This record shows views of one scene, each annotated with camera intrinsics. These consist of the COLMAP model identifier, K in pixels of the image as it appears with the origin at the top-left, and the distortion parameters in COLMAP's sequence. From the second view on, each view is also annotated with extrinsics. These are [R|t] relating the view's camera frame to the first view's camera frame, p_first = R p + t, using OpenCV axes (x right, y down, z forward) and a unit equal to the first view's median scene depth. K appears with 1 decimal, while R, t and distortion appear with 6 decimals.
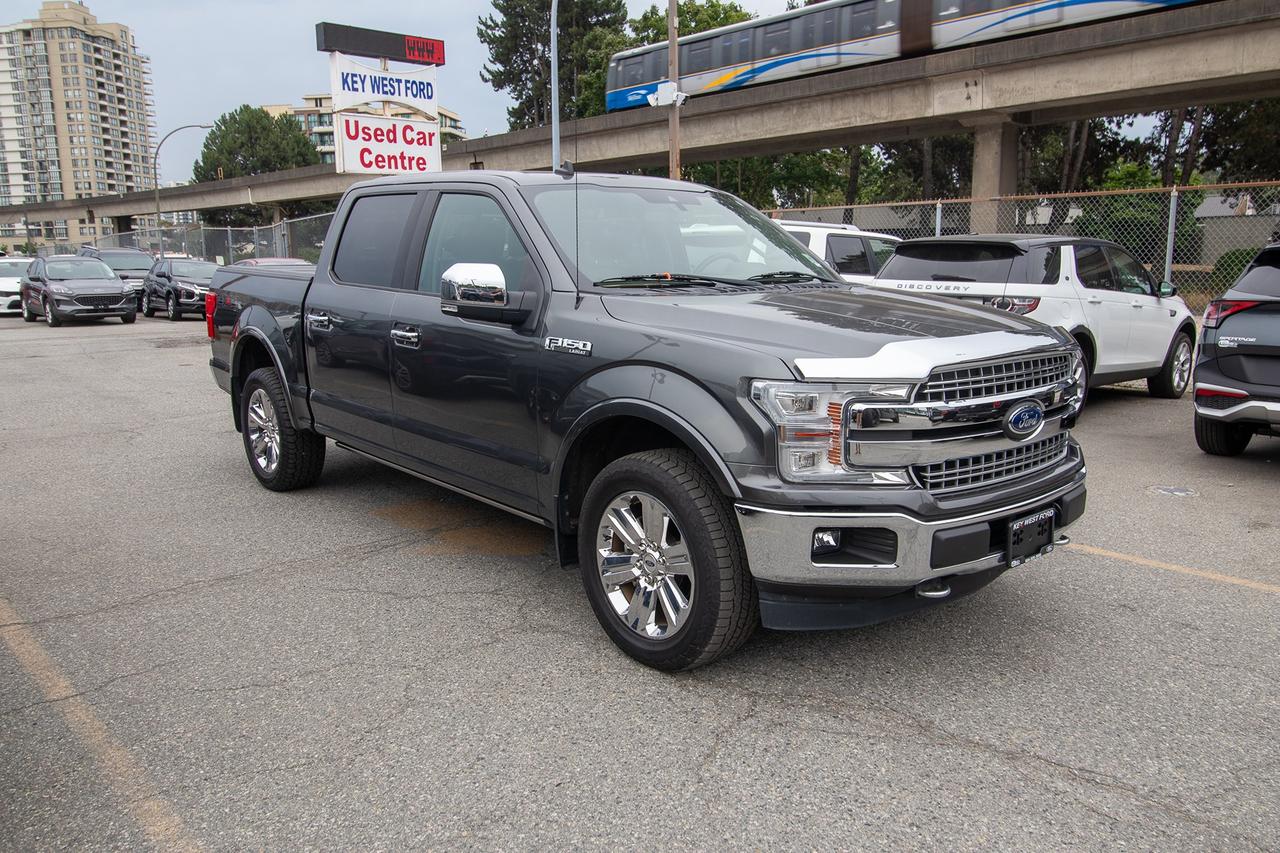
lens RADIAL K [[975.2, 0, 640.0], [0, 975.2, 426.5], [0, 0, 1]] dist [0.009284, -0.005774]
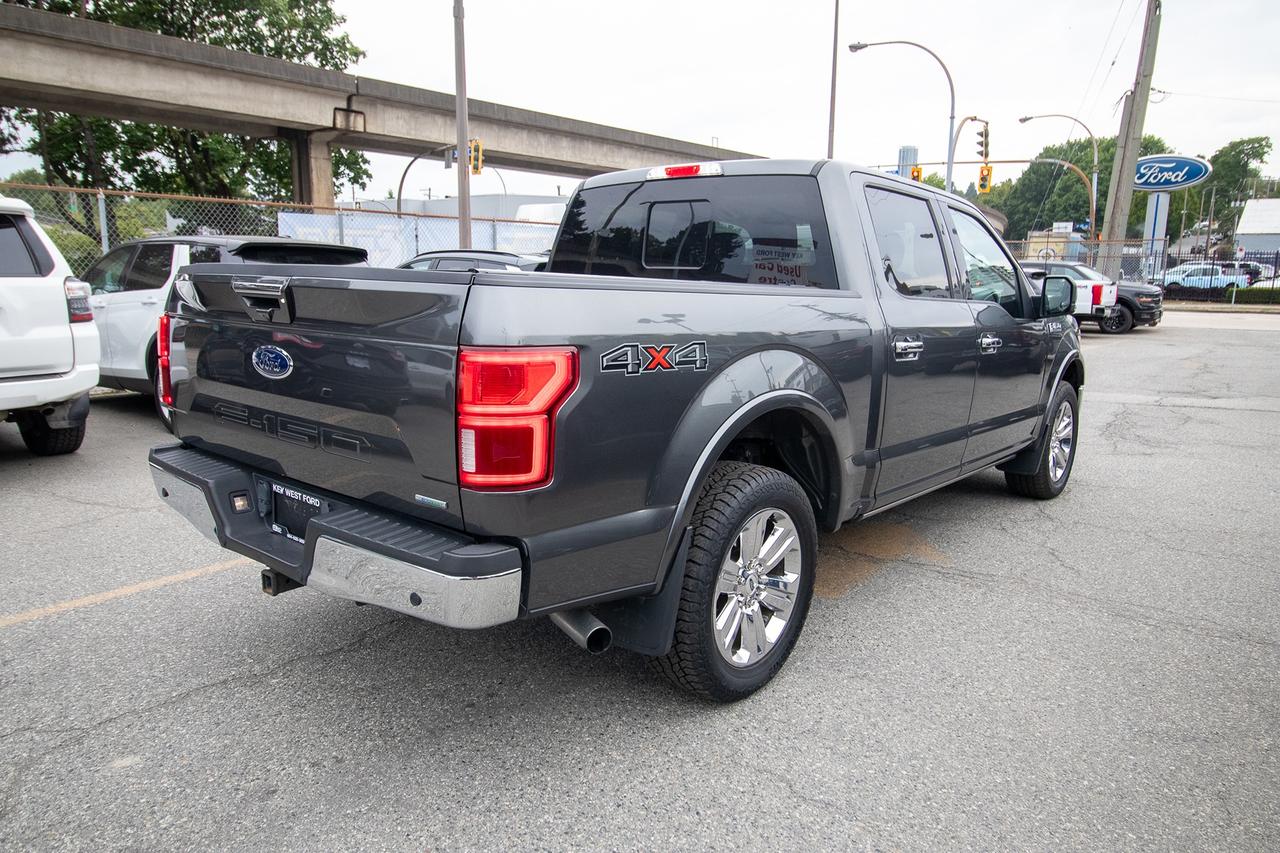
lens RADIAL K [[919.4, 0, 640.0], [0, 919.4, 426.5], [0, 0, 1]] dist [-0.000703, -0.000591]
pose [[-0.138459, -0.189354, 0.972098, -0.221564], [0.173006, 0.961835, 0.211997, -0.052468], [-0.975140, 0.197532, -0.100416, 0.284541]]
